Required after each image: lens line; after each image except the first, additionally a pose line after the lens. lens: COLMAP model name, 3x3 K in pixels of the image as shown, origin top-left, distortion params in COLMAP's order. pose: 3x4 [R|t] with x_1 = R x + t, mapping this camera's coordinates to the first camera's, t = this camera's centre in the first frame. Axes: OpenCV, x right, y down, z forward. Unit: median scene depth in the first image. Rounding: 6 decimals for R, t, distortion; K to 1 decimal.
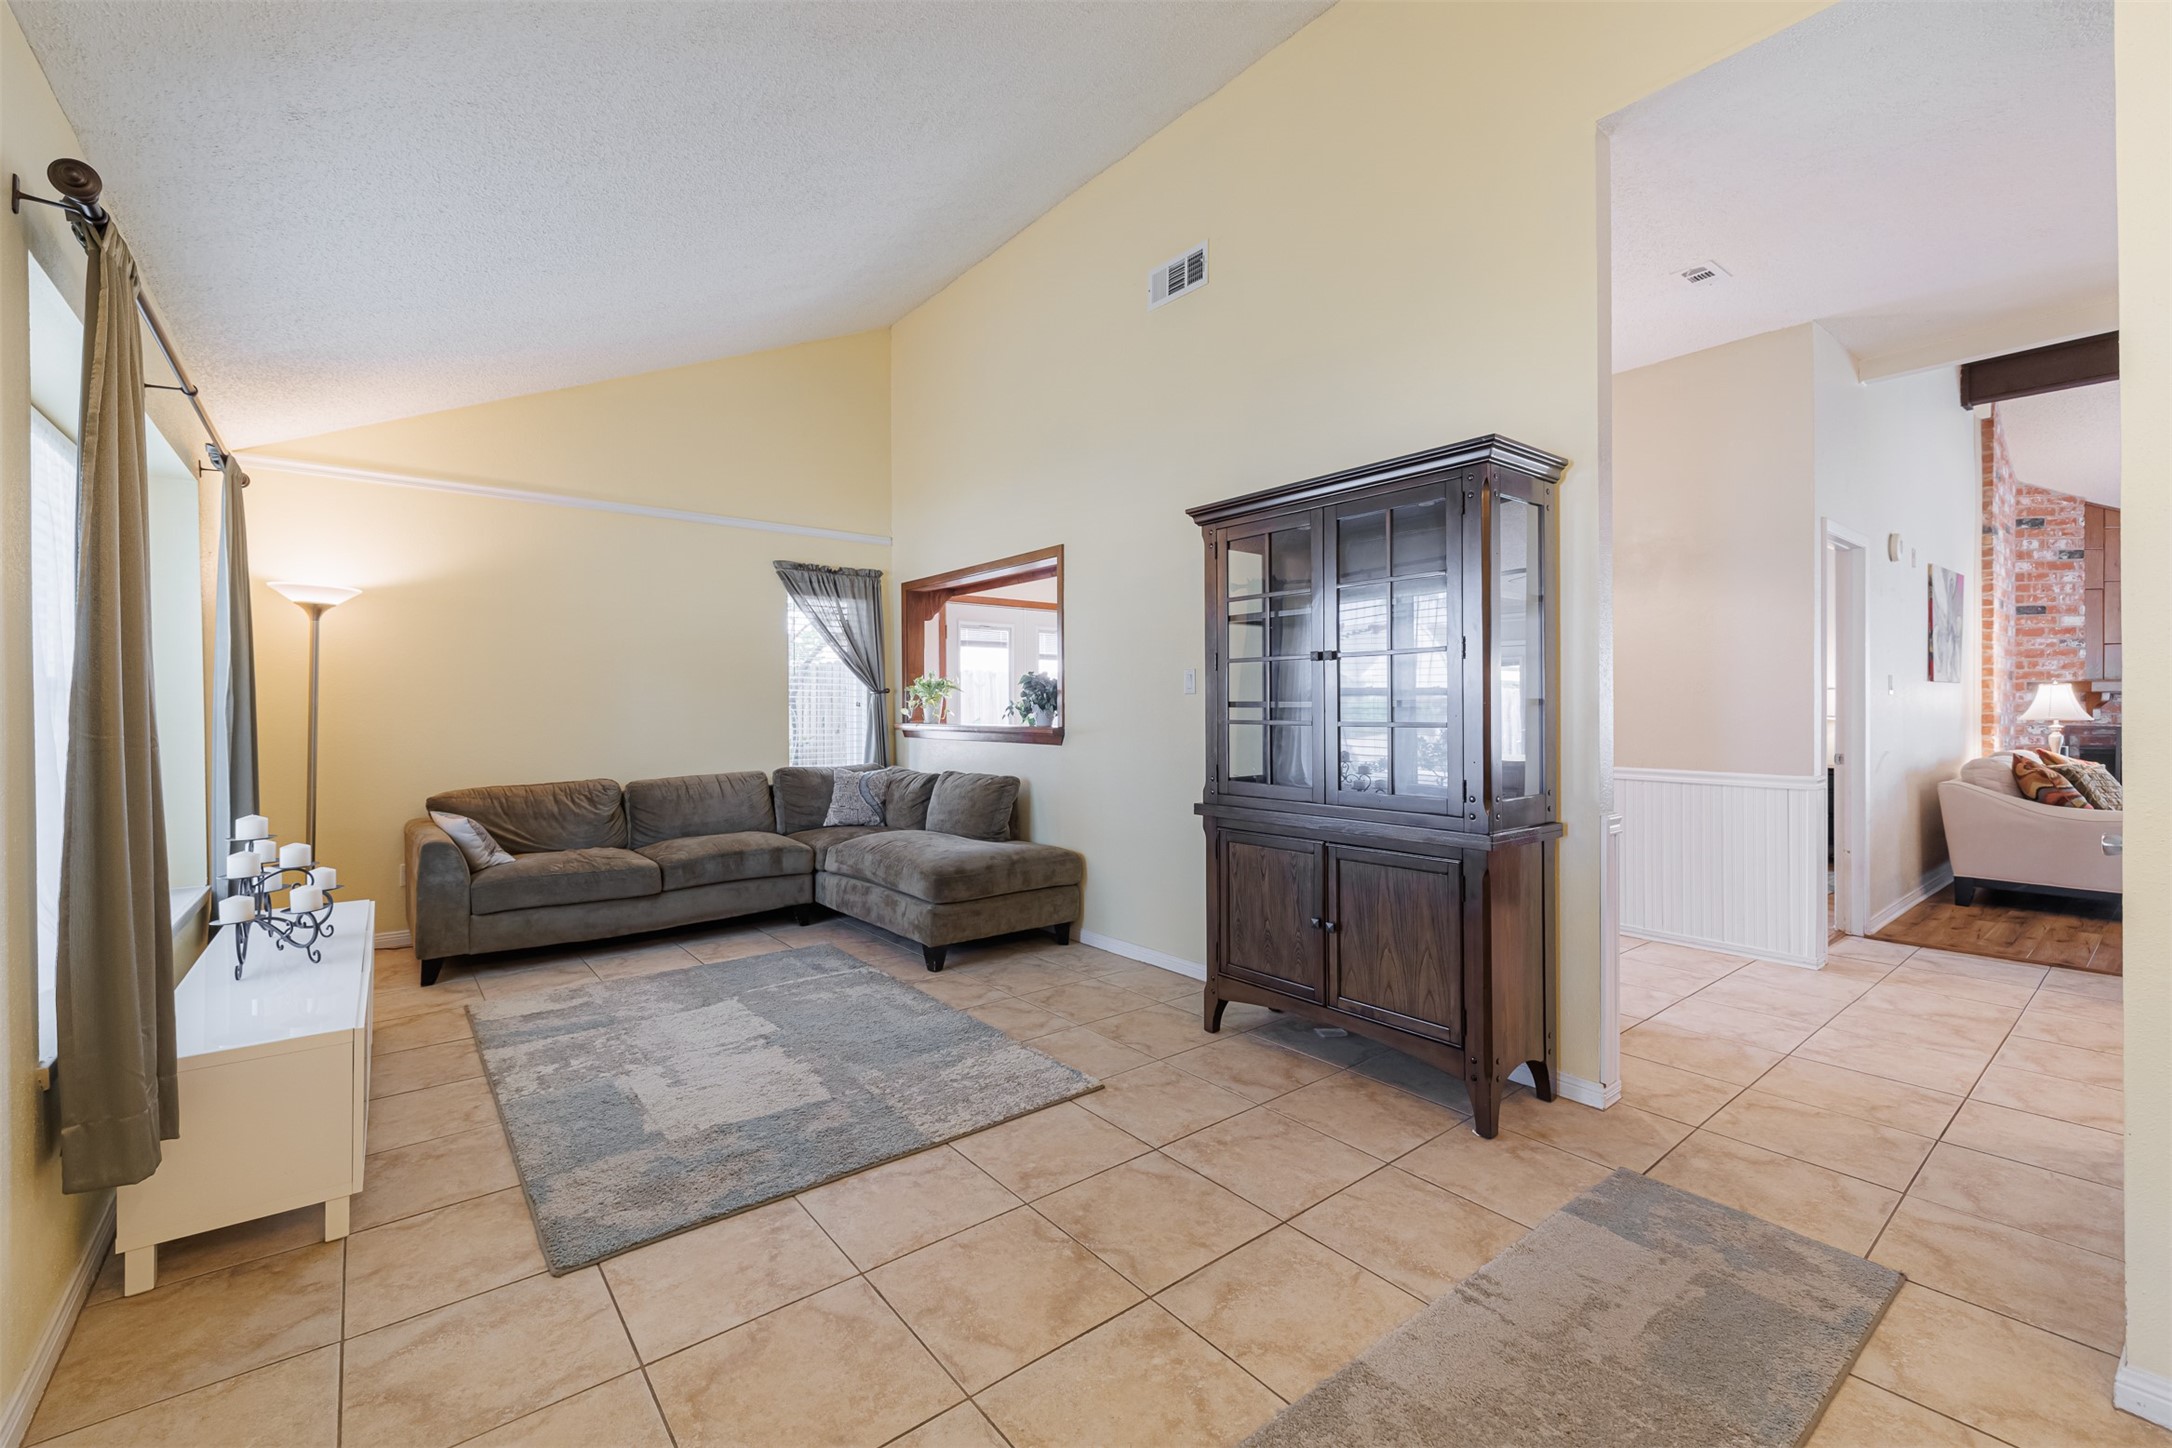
lens RADIAL K [[902.0, 0, 1076.8], [0, 902.0, 706.4], [0, 0, 1]] dist [0.007103, -0.003038]
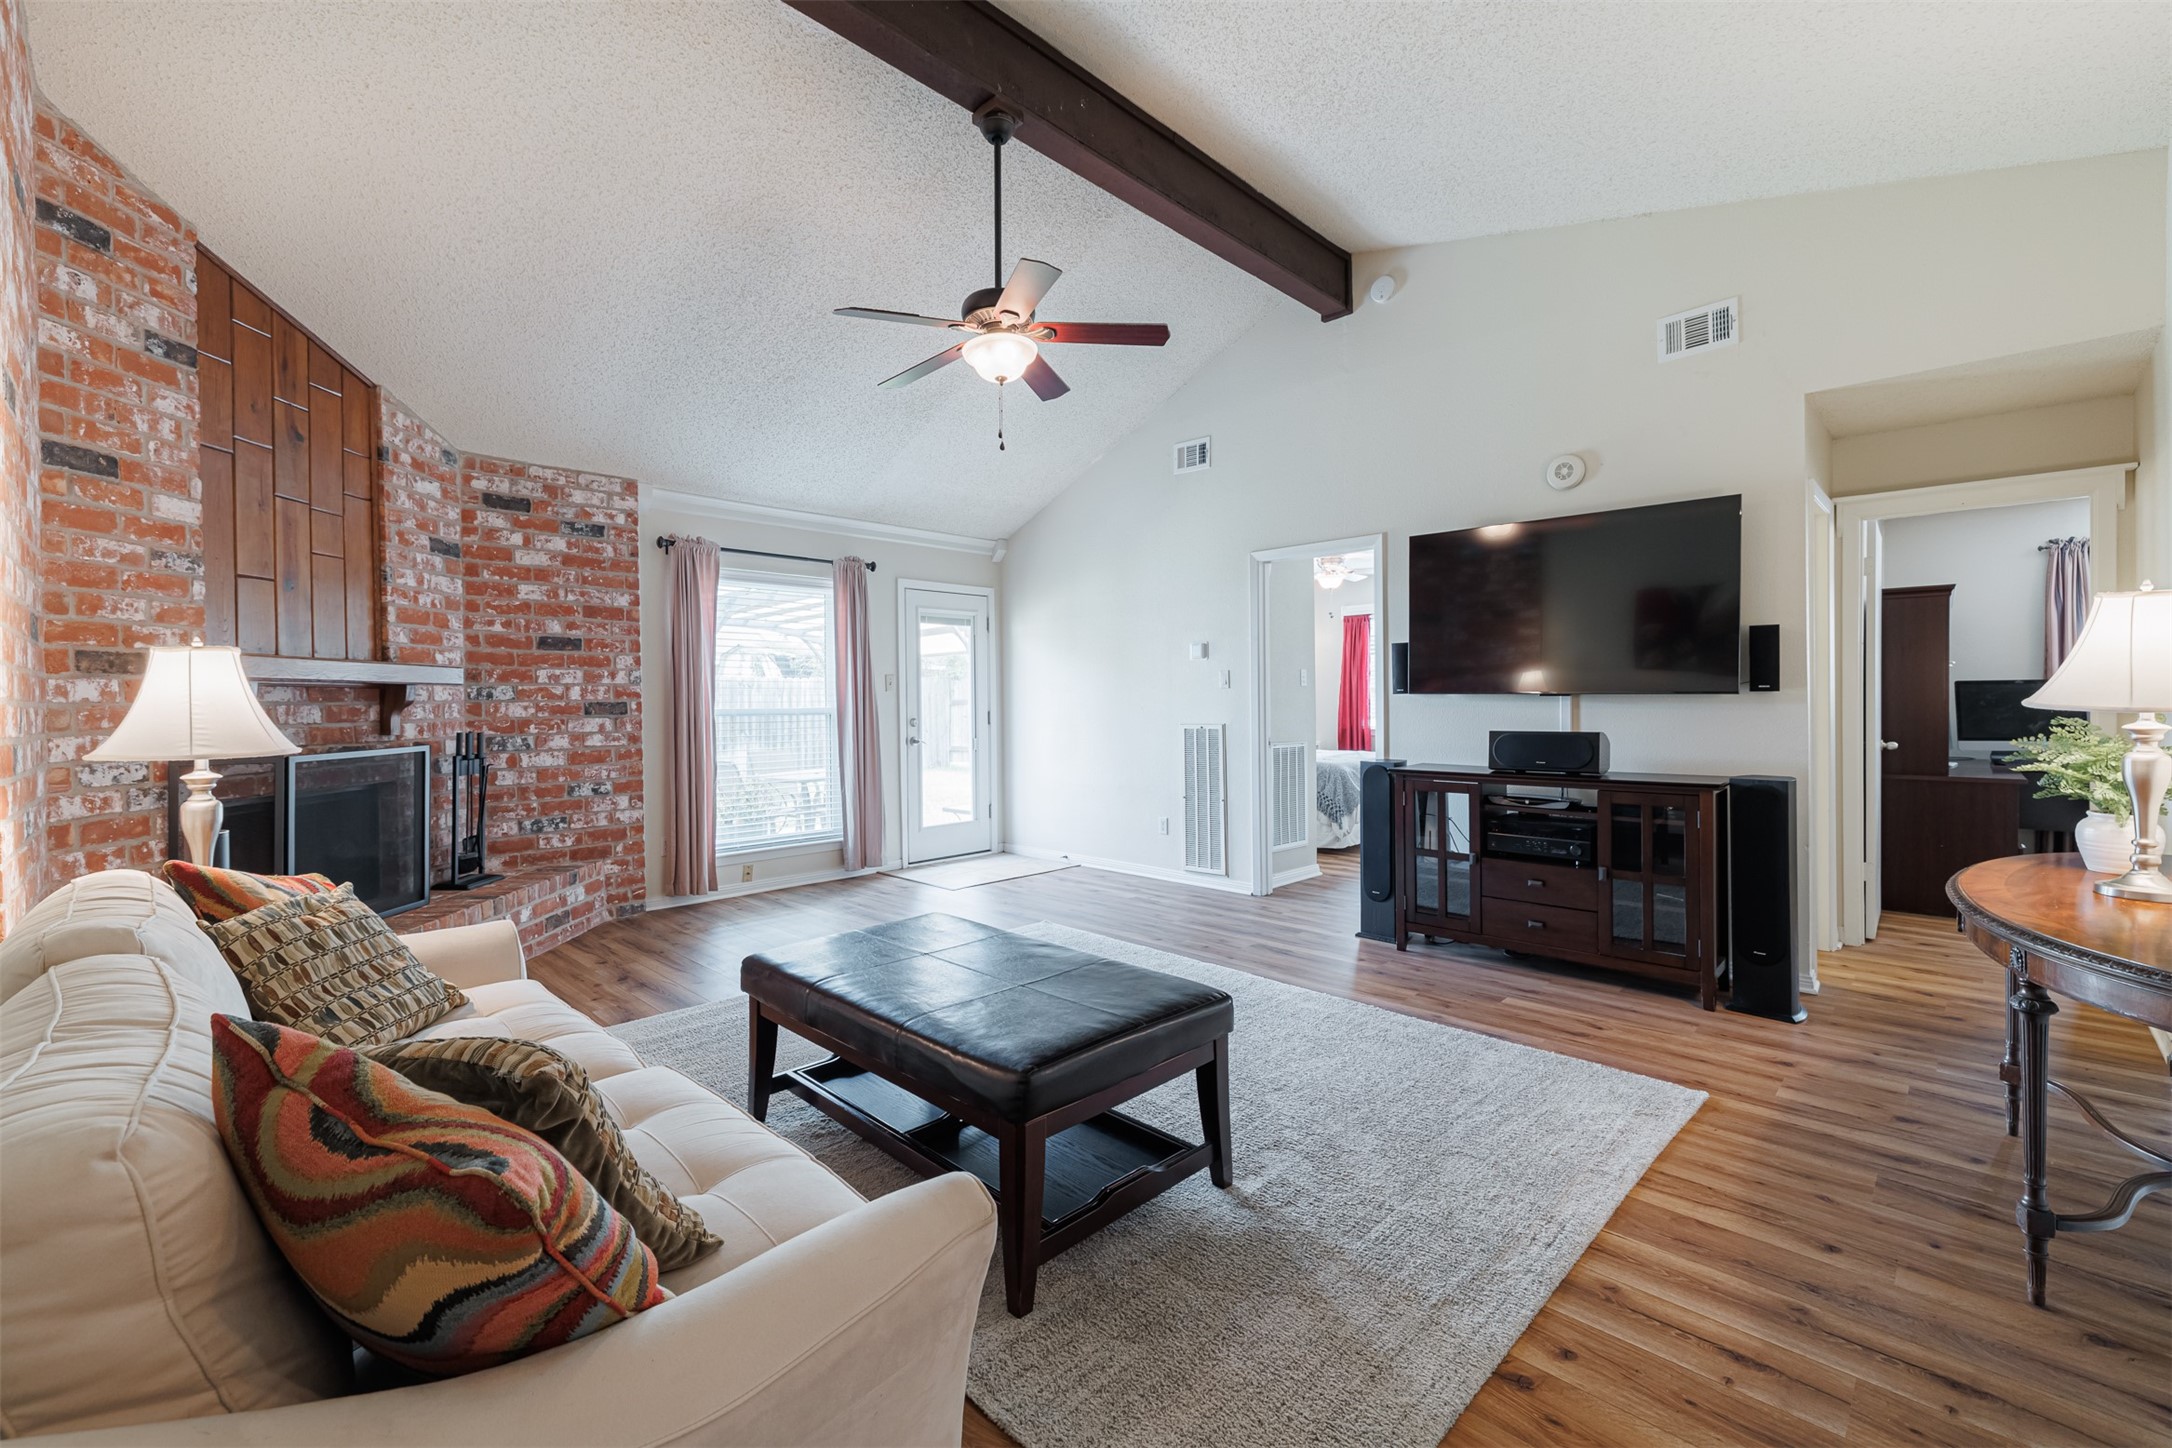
lens RADIAL K [[902.0, 0, 1067.1], [0, 902.0, 707.1], [0, 0, 1]] dist [0.007103, -0.003038]
pose [[-0.118342, -0.008730, 0.992935, 0.913576], [0.009792, 0.999902, 0.009958, -0.004500], [-0.992925, 0.010901, -0.118245, 0.925576]]
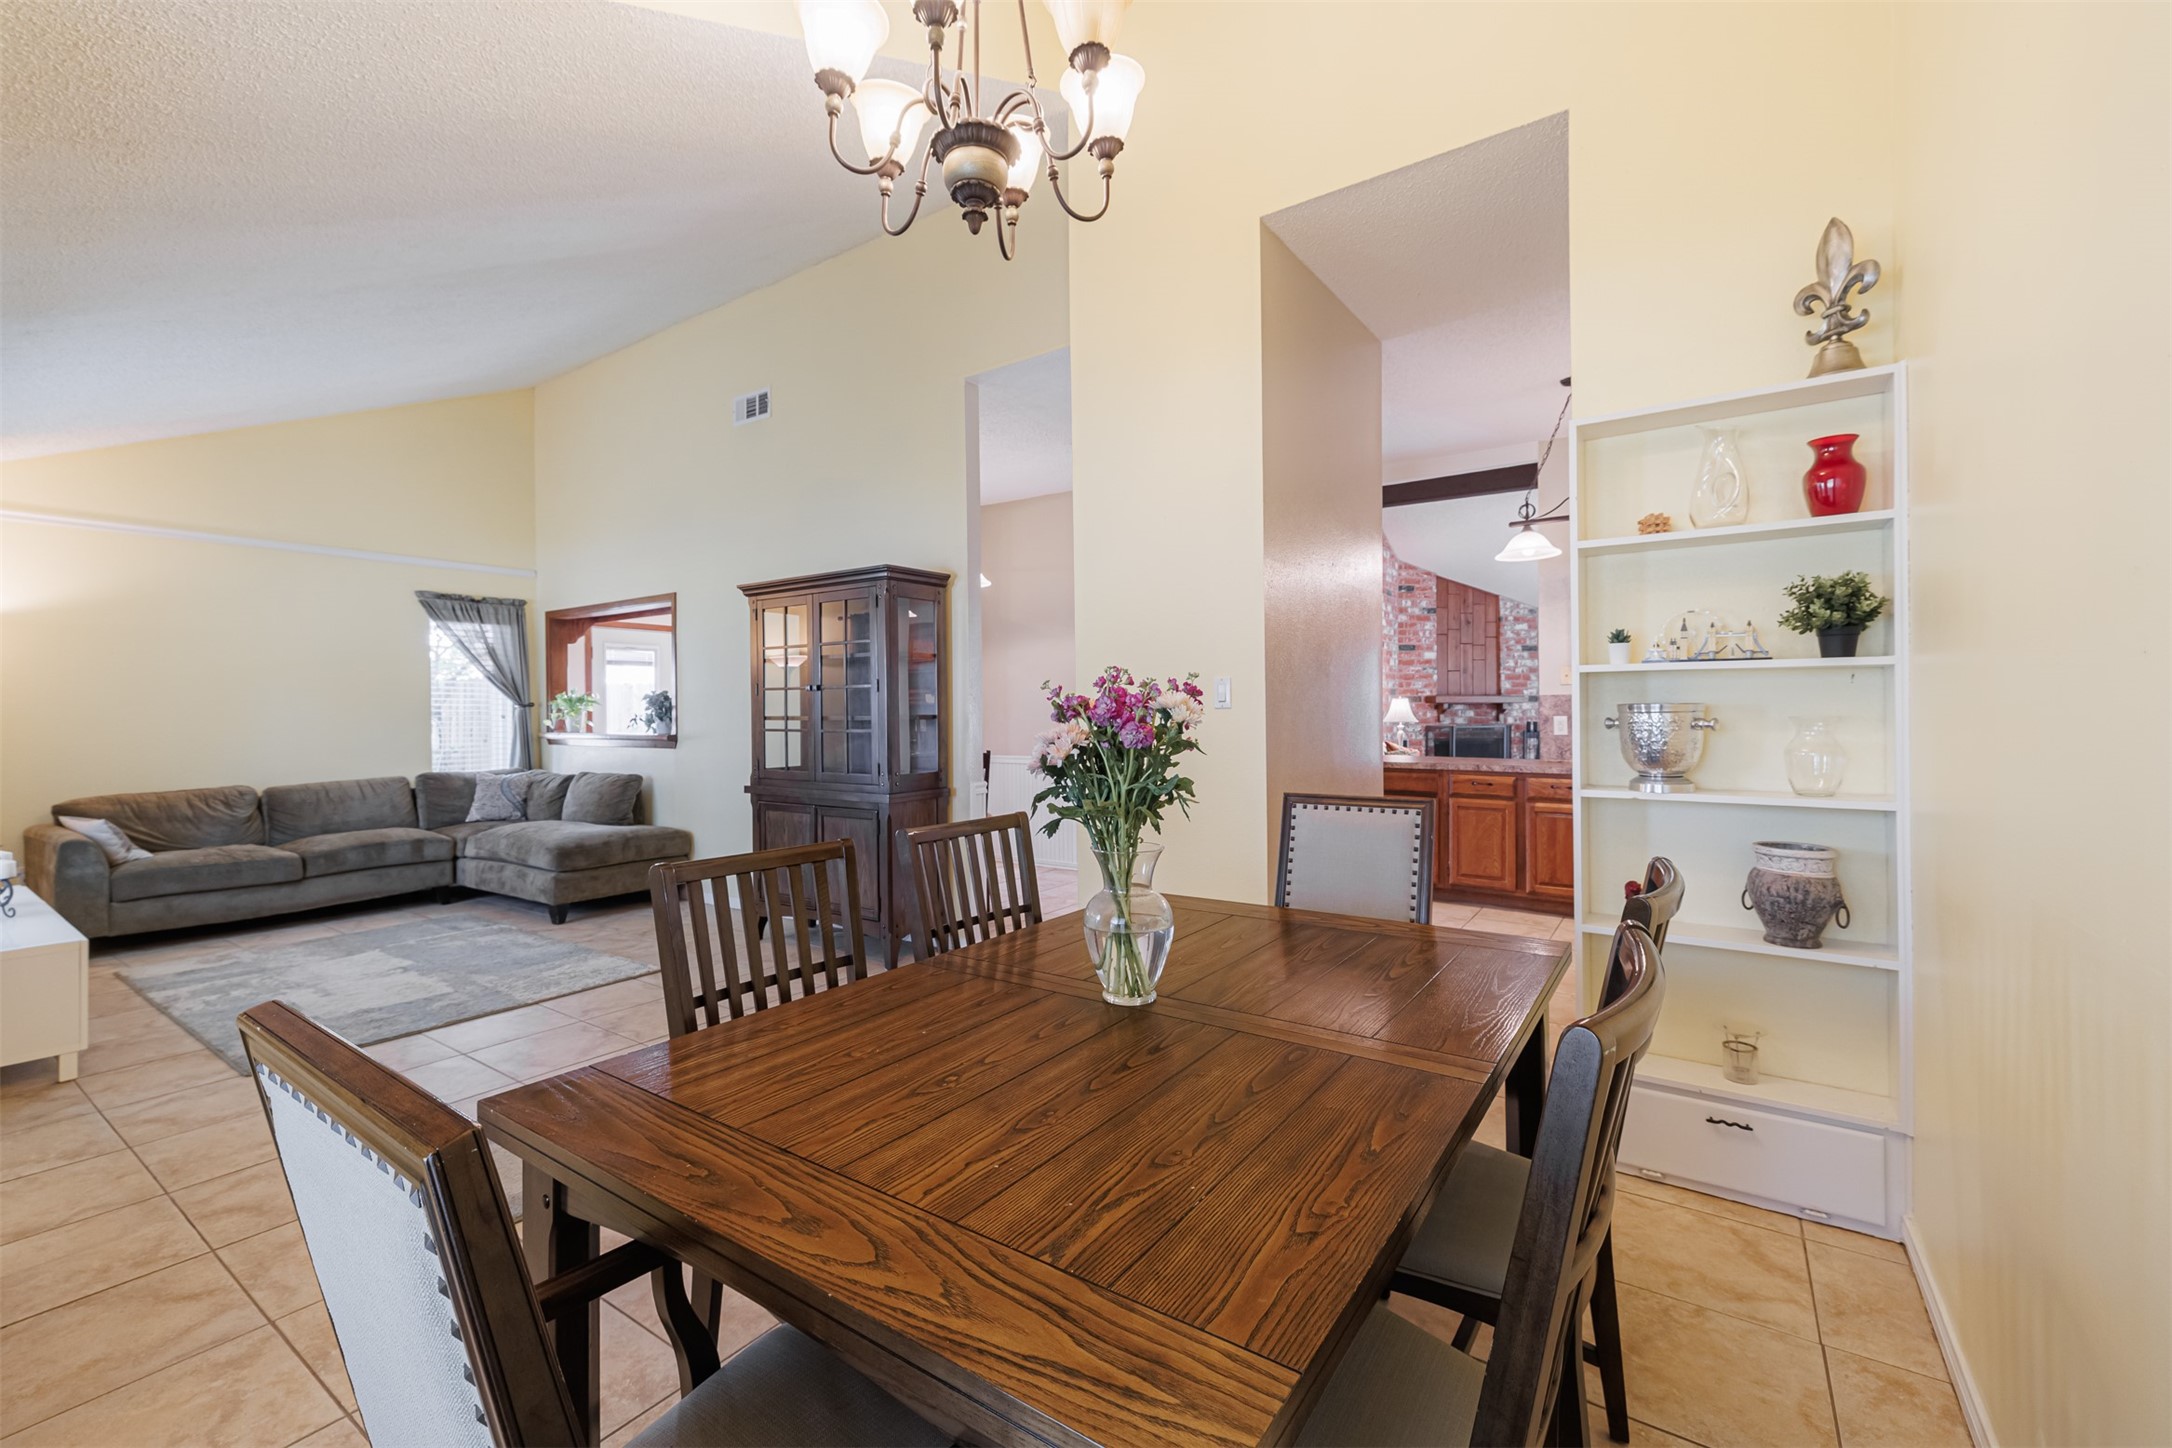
lens RADIAL K [[902.0, 0, 1059.6], [0, 902.0, 712.0], [0, 0, 1]] dist [0.007103, -0.003038]
pose [[0.959857, -0.004483, 0.280453, 0.140717], [0.004222, 0.999990, 0.001537, -0.008559], [-0.280457, -0.000291, 0.959867, -0.368067]]
